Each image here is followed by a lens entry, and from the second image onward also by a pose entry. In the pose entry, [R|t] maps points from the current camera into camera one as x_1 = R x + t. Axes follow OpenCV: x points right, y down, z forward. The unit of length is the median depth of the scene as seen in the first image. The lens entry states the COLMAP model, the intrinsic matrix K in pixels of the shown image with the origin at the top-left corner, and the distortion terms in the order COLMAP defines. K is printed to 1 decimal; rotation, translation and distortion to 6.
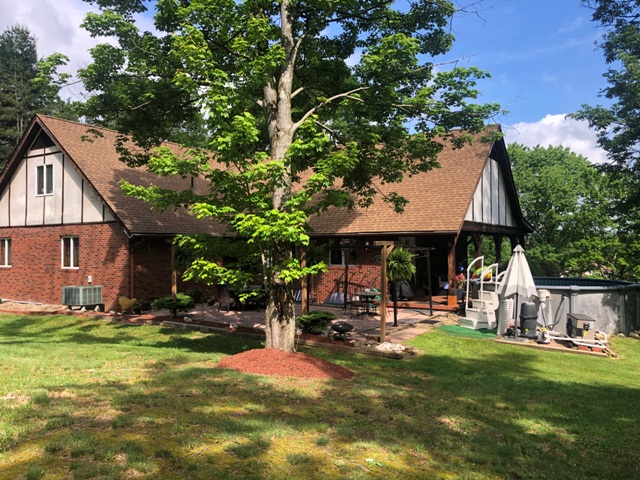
lens RADIAL K [[519.3, 0, 325.4], [0, 519.3, 242.4], [0, 0, 1]] dist [0.004717, -0.028791]
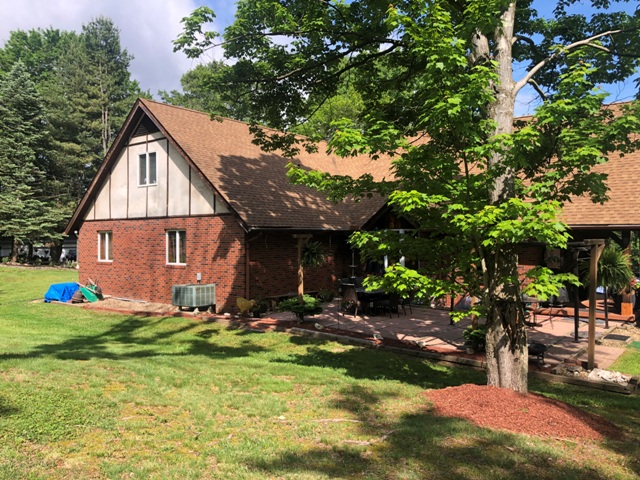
lens RADIAL K [[519.3, 0, 319.7], [0, 519.3, 241.1], [0, 0, 1]] dist [0.004717, -0.028791]
pose [[0.992578, 0.003321, -0.121562, -0.139927], [-0.001324, 0.999863, 0.016509, -0.007844], [0.121601, -0.016226, 0.992446, 0.125549]]
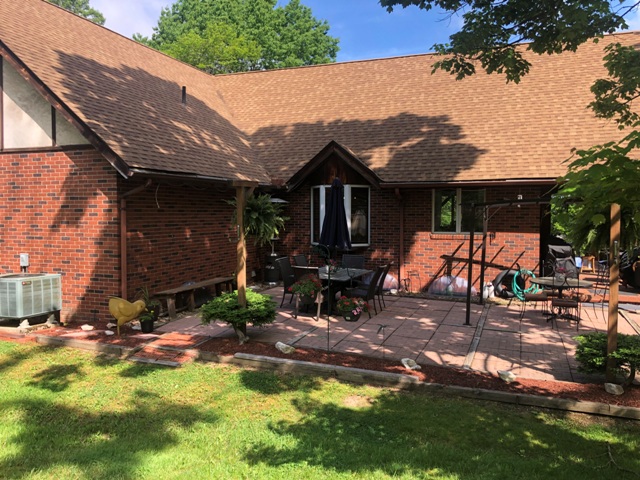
lens RADIAL K [[519.3, 0, 314.8], [0, 519.3, 240.8], [0, 0, 1]] dist [0.004717, -0.028791]
pose [[0.980298, -0.003685, 0.197492, -0.293023], [-0.009218, 0.997883, 0.064376, 0.017966], [-0.197311, -0.064928, 0.978189, 0.477181]]
